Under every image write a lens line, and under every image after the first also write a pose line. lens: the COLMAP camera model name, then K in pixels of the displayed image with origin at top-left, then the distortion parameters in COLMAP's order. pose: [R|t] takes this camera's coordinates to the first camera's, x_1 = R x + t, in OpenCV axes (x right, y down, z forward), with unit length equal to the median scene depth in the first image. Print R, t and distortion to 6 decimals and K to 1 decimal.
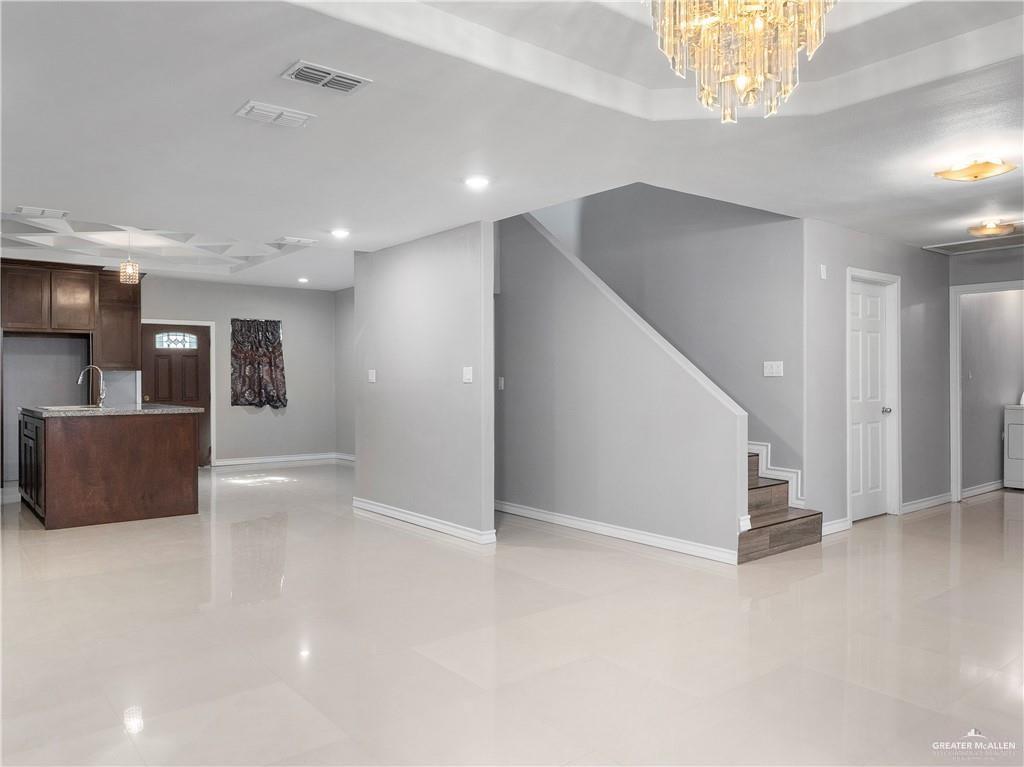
lens RADIAL K [[735.0, 0, 504.0], [0, 735.0, 377.3], [0, 0, 1]] dist [-0.026405, 0.003431]
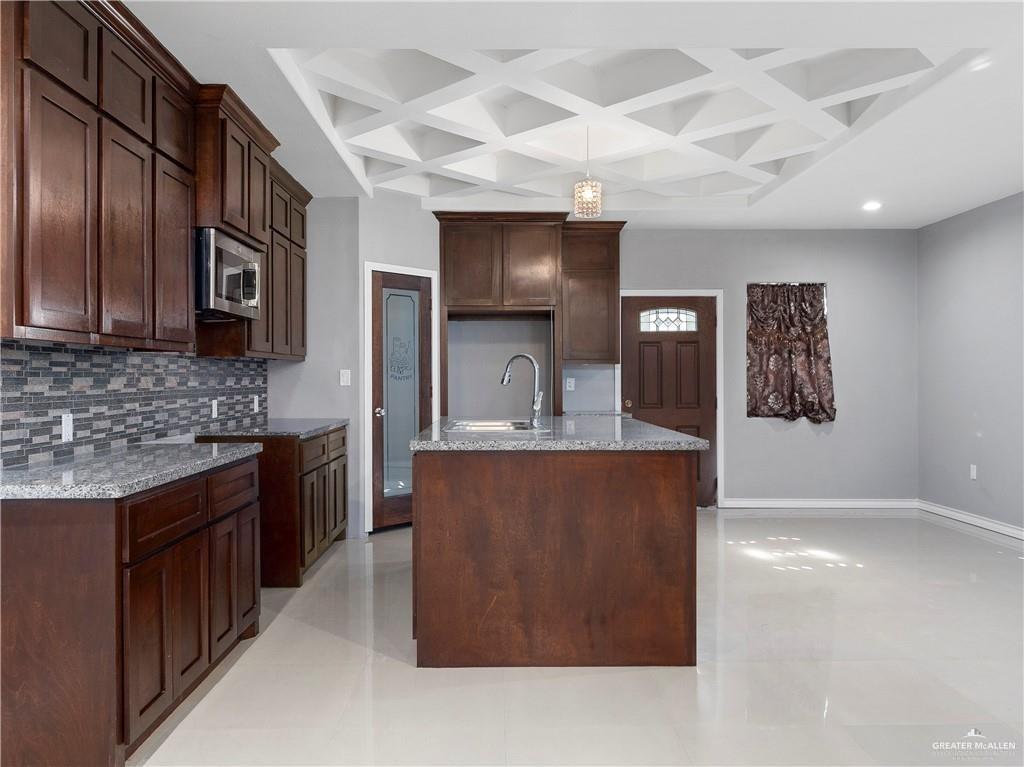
lens RADIAL K [[735.0, 0, 505.9], [0, 735.0, 376.5], [0, 0, 1]] dist [-0.026405, 0.003431]
pose [[0.793247, 0.002131, -0.608896, -0.144298], [0.001782, 0.999981, 0.005822, -0.001529], [0.608897, -0.005704, 0.793229, 0.348158]]
